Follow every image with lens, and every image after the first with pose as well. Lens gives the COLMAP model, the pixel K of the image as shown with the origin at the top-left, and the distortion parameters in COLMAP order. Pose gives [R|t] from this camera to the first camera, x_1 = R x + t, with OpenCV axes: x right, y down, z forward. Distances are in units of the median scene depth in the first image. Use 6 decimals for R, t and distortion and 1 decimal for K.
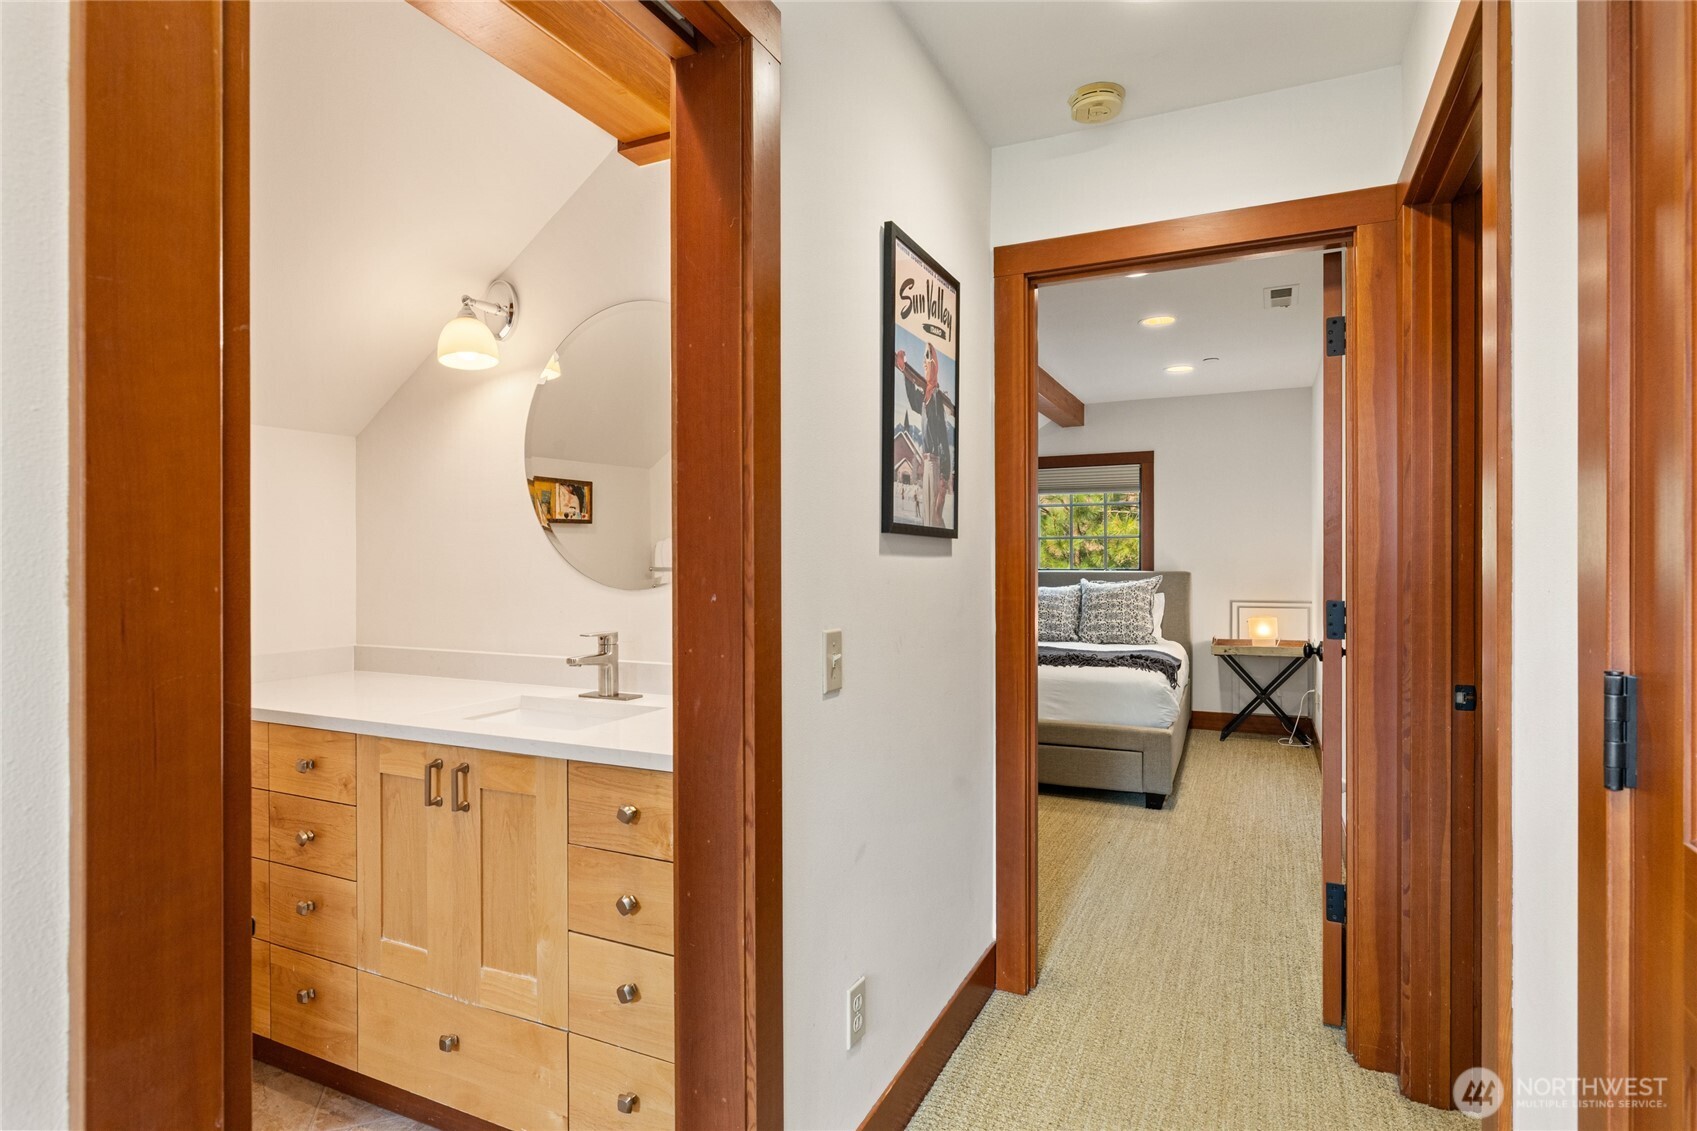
lens RADIAL K [[874.1, 0, 848.5], [0, 874.1, 565.5], [0, 0, 1]] dist [-0.003773, -0.001230]
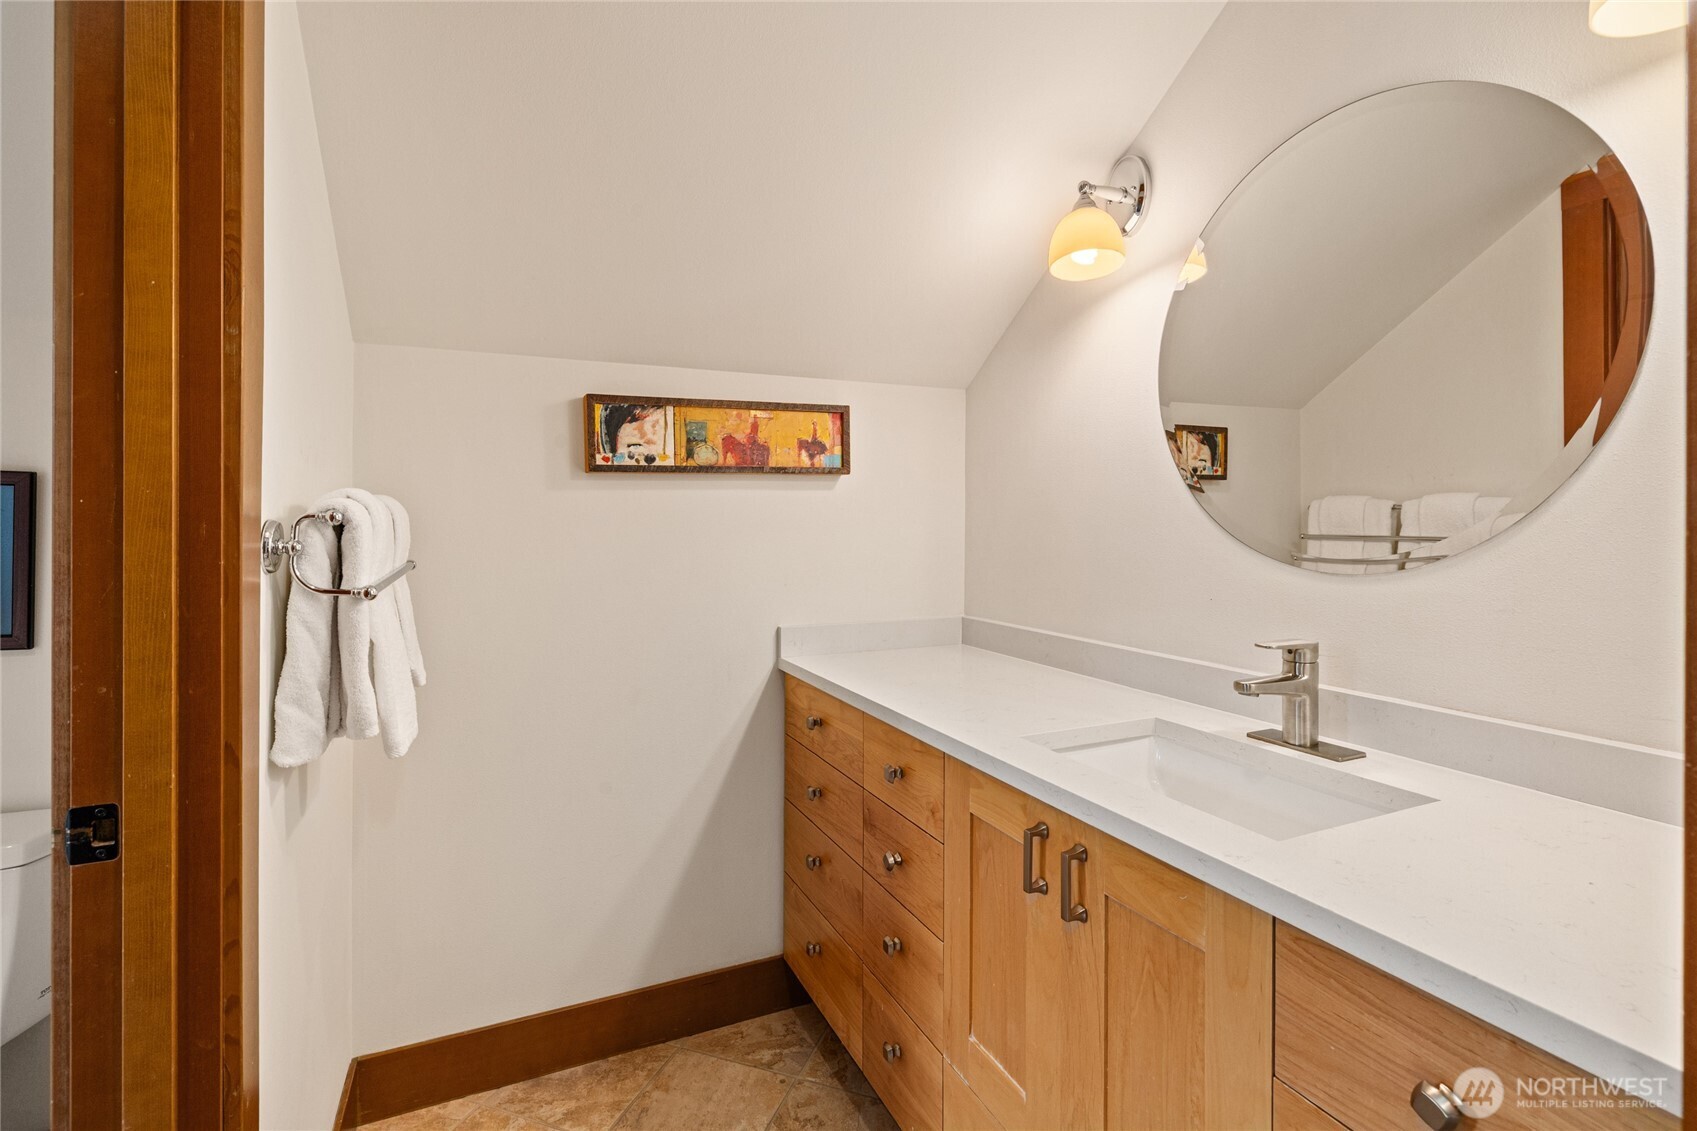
lens RADIAL K [[782.9, 0, 848.7], [0, 782.9, 529.4], [0, 0, 1]] dist [-0.001677, -0.000008]
pose [[0.769982, 0.008815, -0.638005, -0.184853], [-0.007432, 0.999961, 0.004847, -0.004550], [0.638022, 0.001010, 0.770017, 0.401875]]
